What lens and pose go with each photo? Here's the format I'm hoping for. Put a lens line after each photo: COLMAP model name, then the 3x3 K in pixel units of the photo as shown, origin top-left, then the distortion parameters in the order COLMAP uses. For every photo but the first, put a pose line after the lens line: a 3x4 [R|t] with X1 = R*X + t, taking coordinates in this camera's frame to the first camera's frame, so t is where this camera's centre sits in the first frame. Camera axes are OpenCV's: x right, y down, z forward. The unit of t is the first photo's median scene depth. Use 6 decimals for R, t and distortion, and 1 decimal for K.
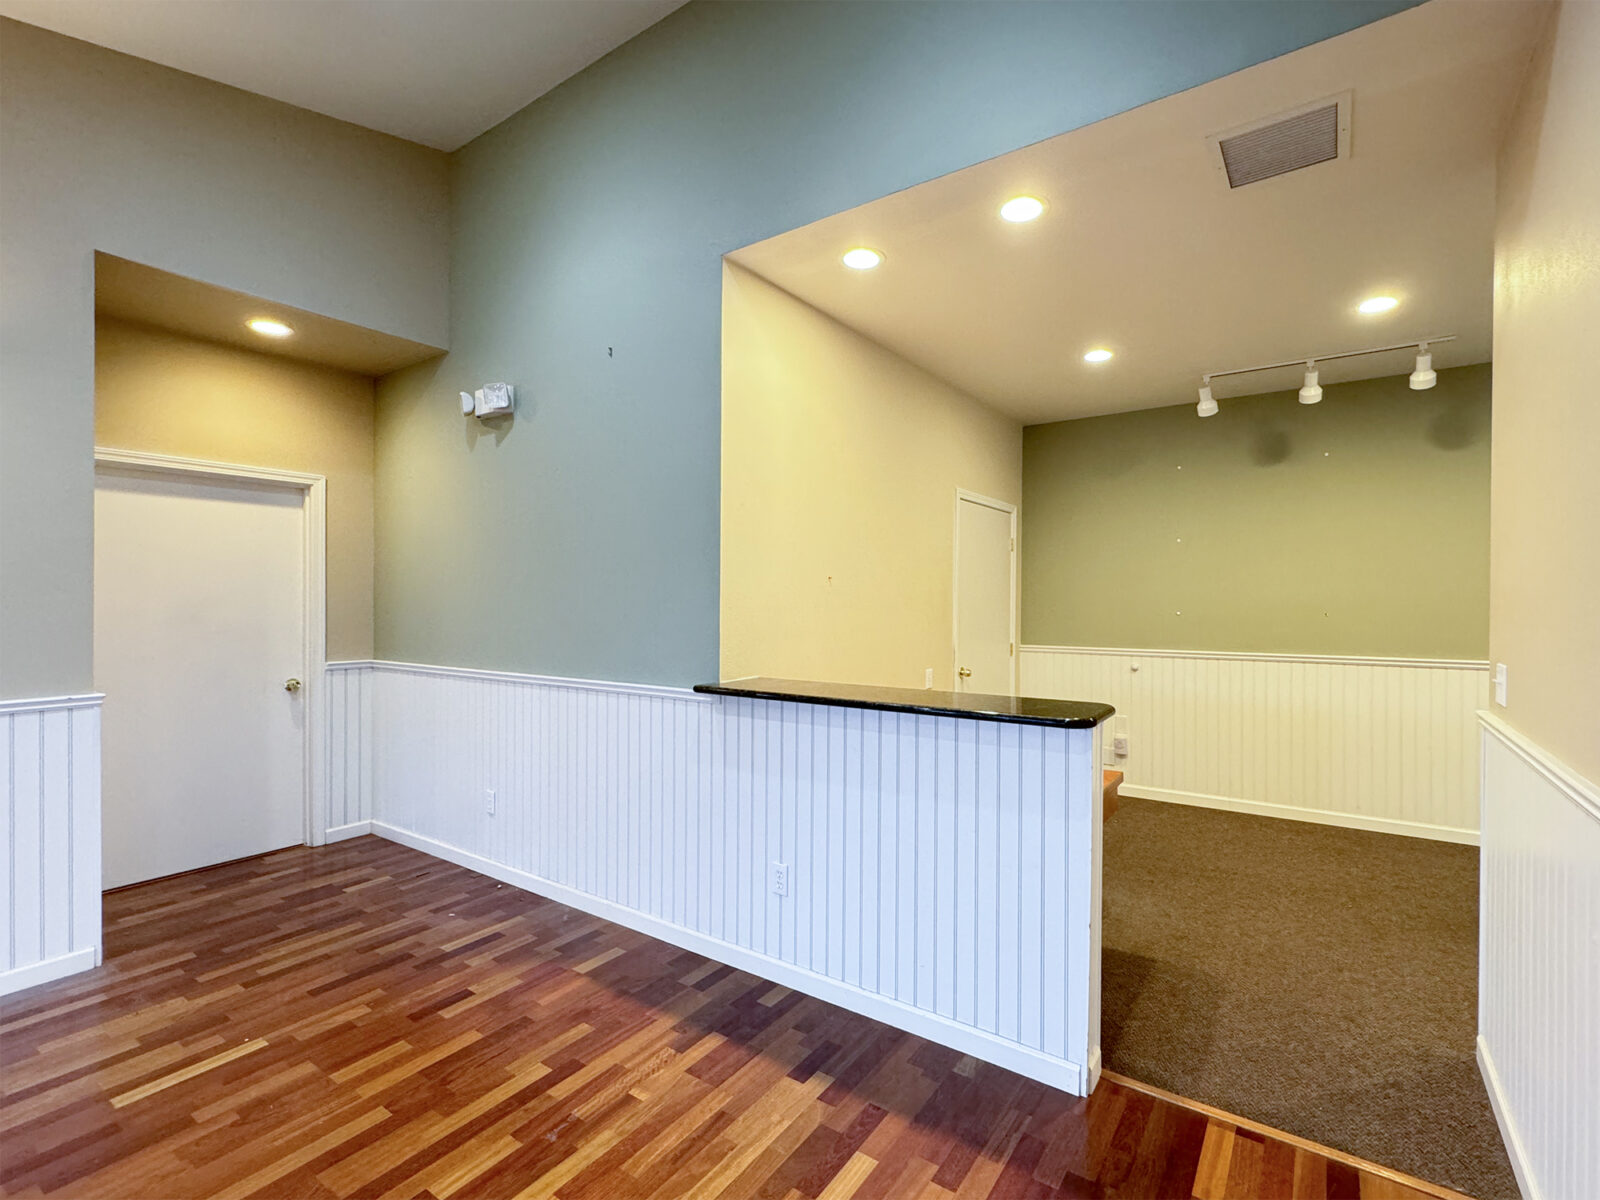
lens RADIAL K [[713.8, 0, 864.0], [0, 713.8, 601.0], [0, 0, 1]] dist [0.002406, 0.000328]
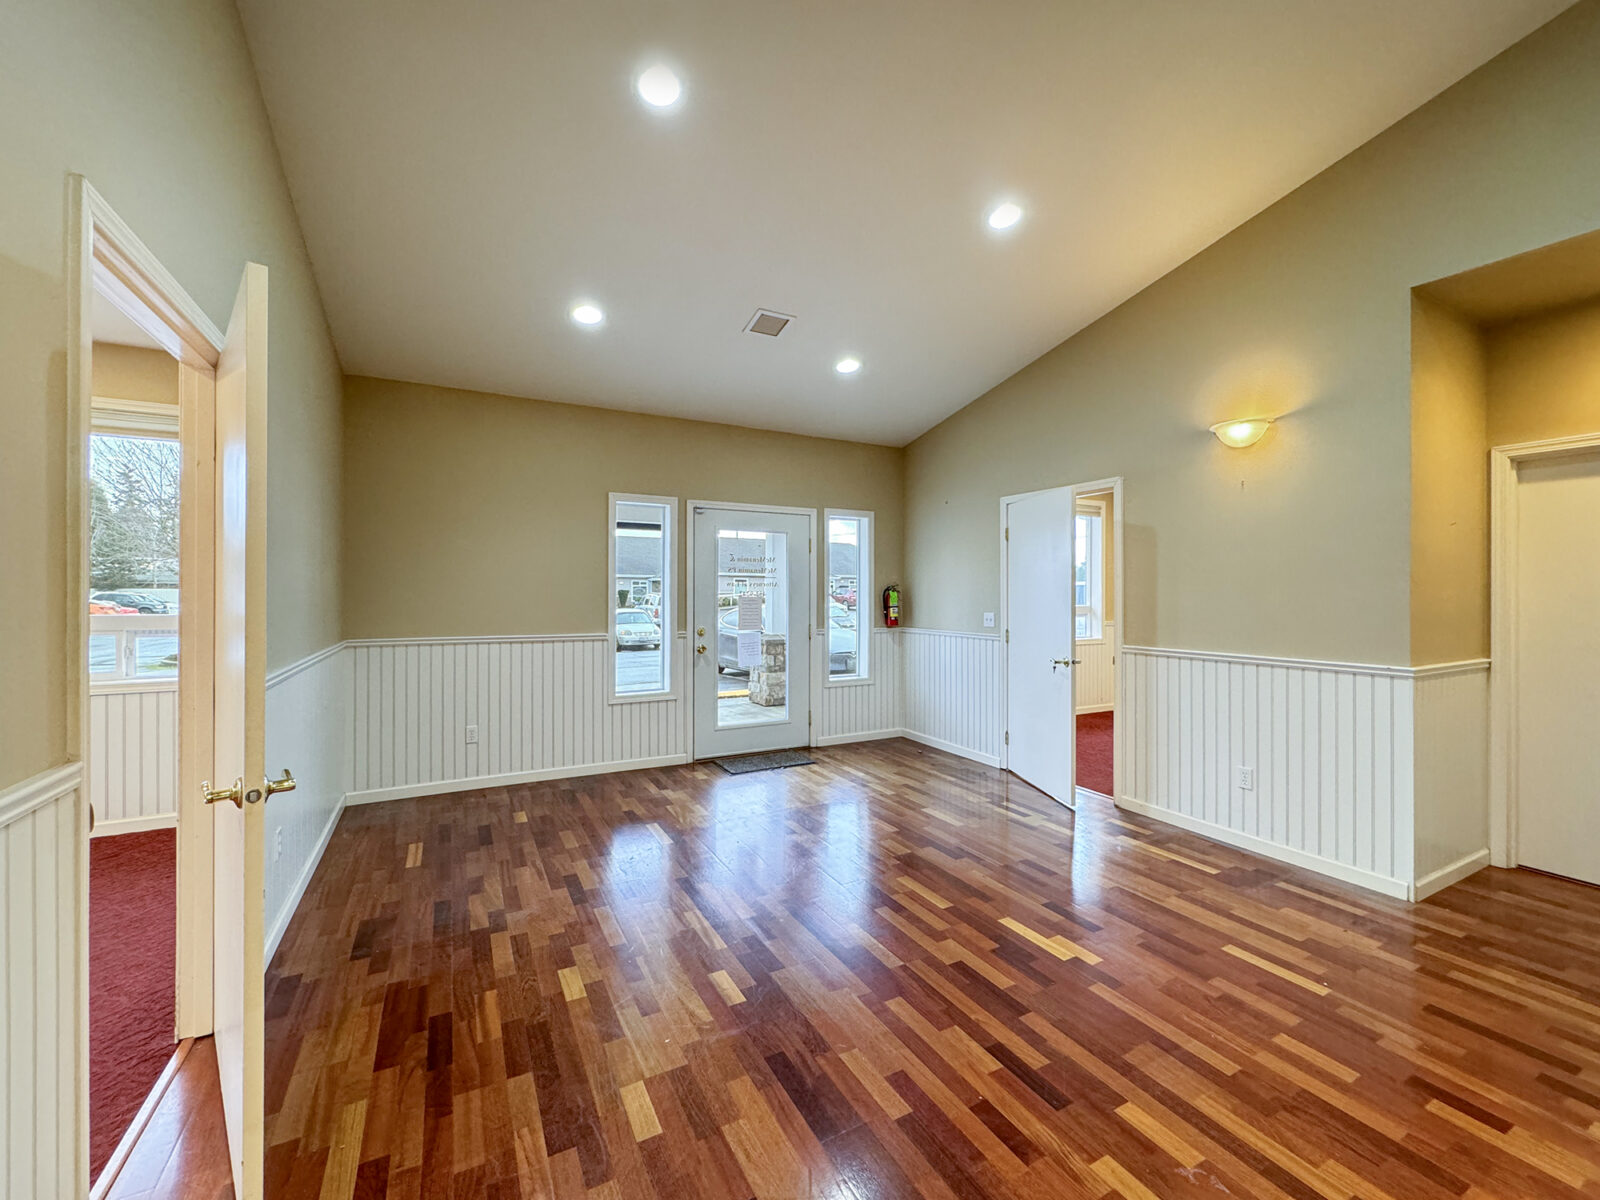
lens RADIAL K [[643.7, 0, 800.0], [0, 643.7, 600.0], [0, 0, 1]] dist [0.000002, -0.000095]
pose [[-0.474932, 0.009076, -0.879976, 0.342902], [-0.003139, 0.999923, 0.012008, 0.009956], [0.880017, 0.008465, -0.474867, 0.659998]]
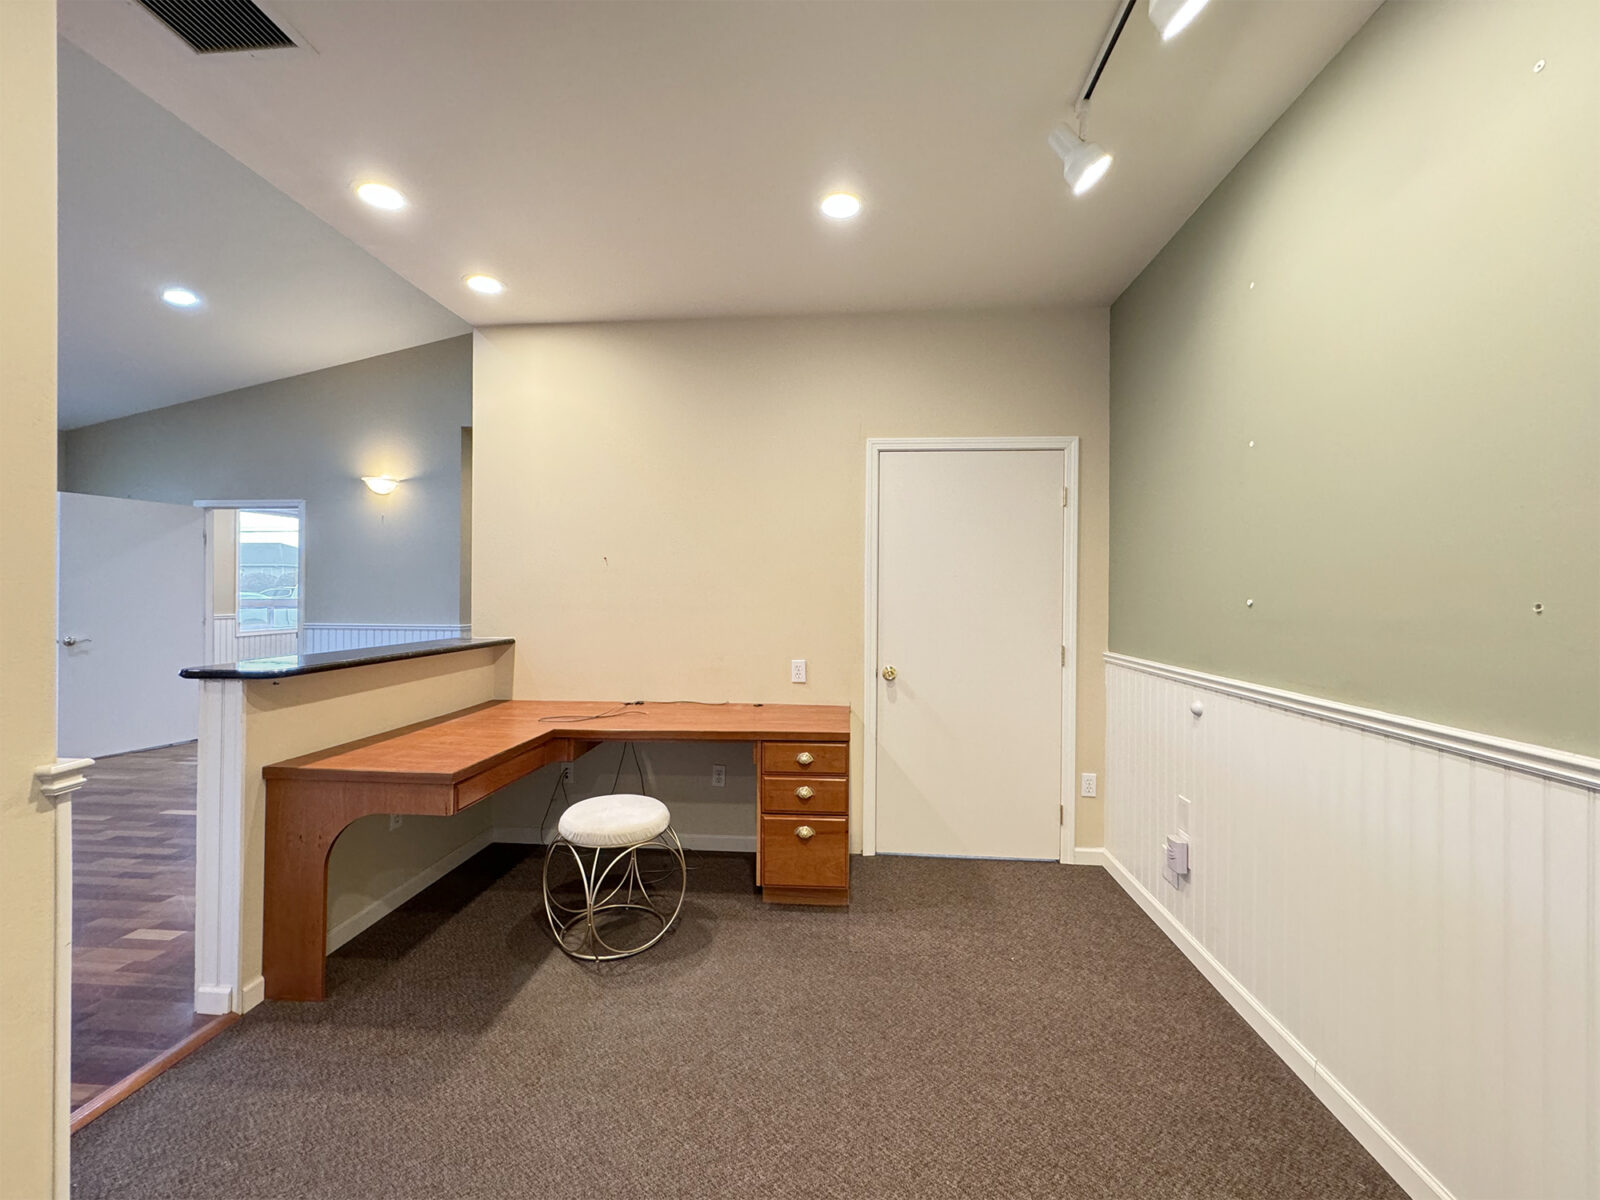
lens RADIAL K [[643.7, 0, 800.0], [0, 643.7, 600.0], [0, 0, 1]] dist [0.000002, -0.000095]
pose [[0.479156, 0.009351, -0.877680, 1.230993], [-0.014239, 0.999894, 0.002879, 0.033085], [0.877614, 0.011118, 0.479239, 1.012997]]
